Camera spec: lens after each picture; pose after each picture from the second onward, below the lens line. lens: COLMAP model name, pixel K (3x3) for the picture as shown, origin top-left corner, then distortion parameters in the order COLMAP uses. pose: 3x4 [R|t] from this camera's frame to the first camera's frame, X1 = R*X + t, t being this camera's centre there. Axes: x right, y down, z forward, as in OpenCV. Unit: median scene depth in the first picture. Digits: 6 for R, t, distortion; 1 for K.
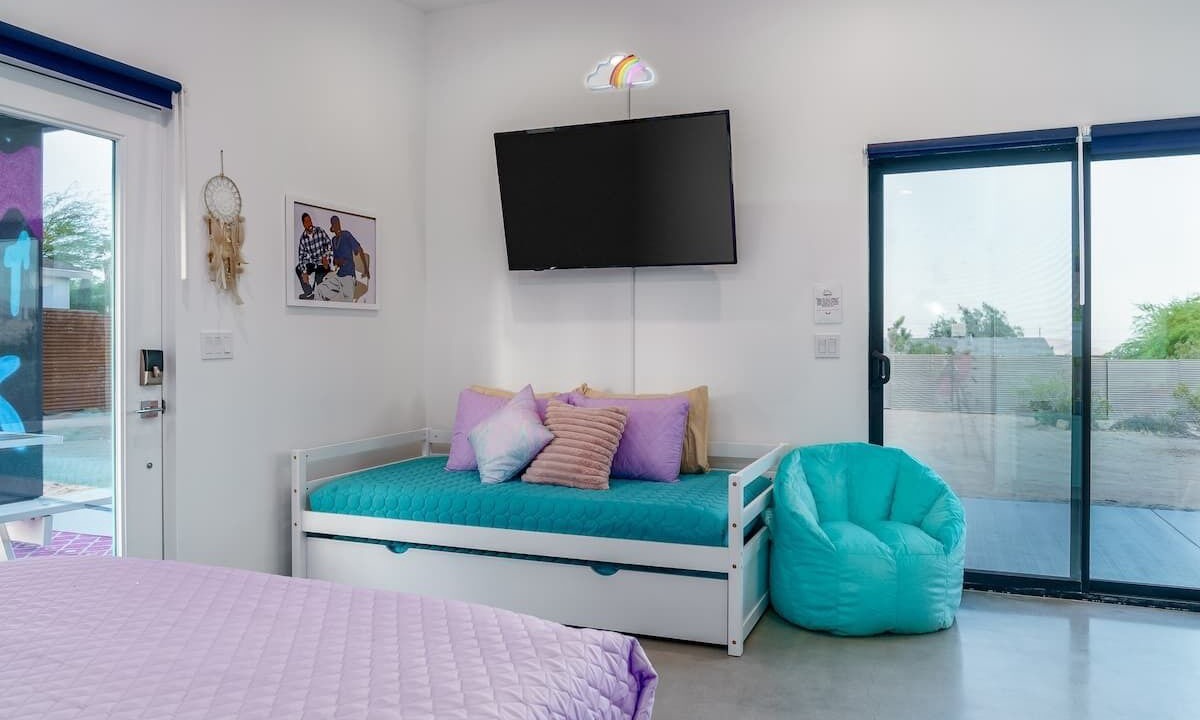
lens RADIAL K [[843.5, 0, 600.0], [0, 843.5, 360.0], [0, 0, 1]] dist [0.001499, 0.001920]
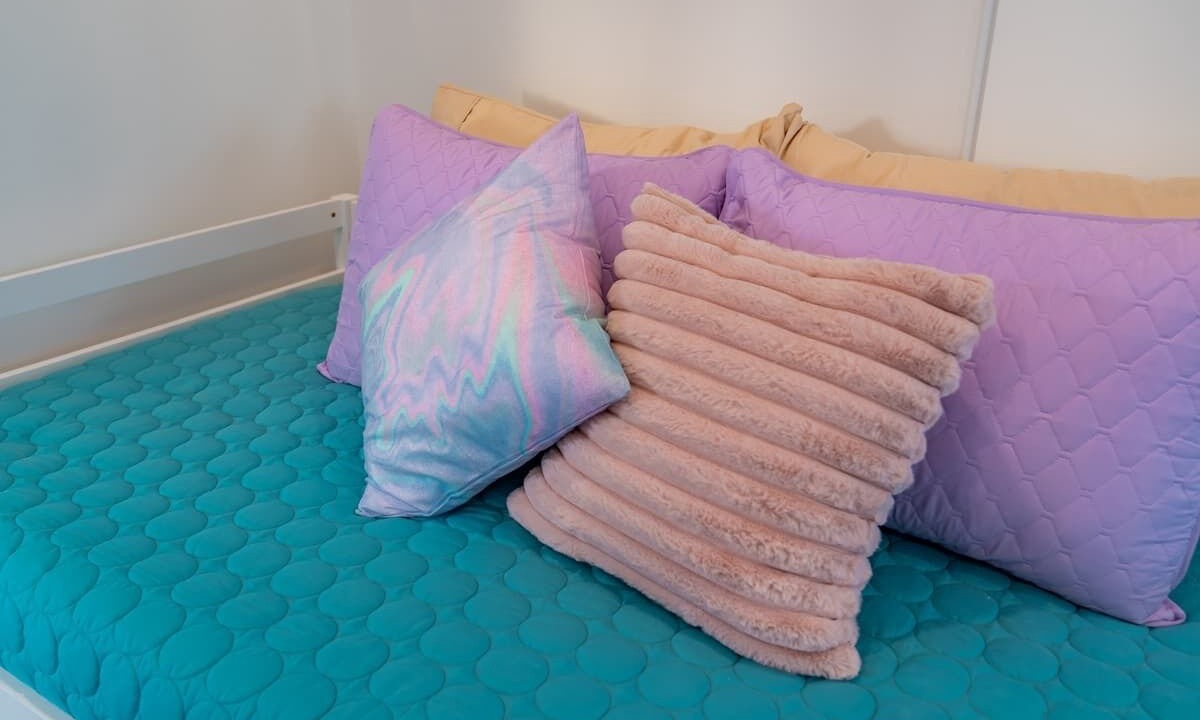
lens RADIAL K [[854.8, 0, 600.1], [0, 854.8, 327.4], [0, 0, 1]] dist [-0.002081, 0.008148]
pose [[0.974377, 0.099530, -0.201700, -0.017715], [-0.018050, 0.928472, 0.370964, -0.008963], [0.224195, -0.357818, 0.906478, 0.788940]]
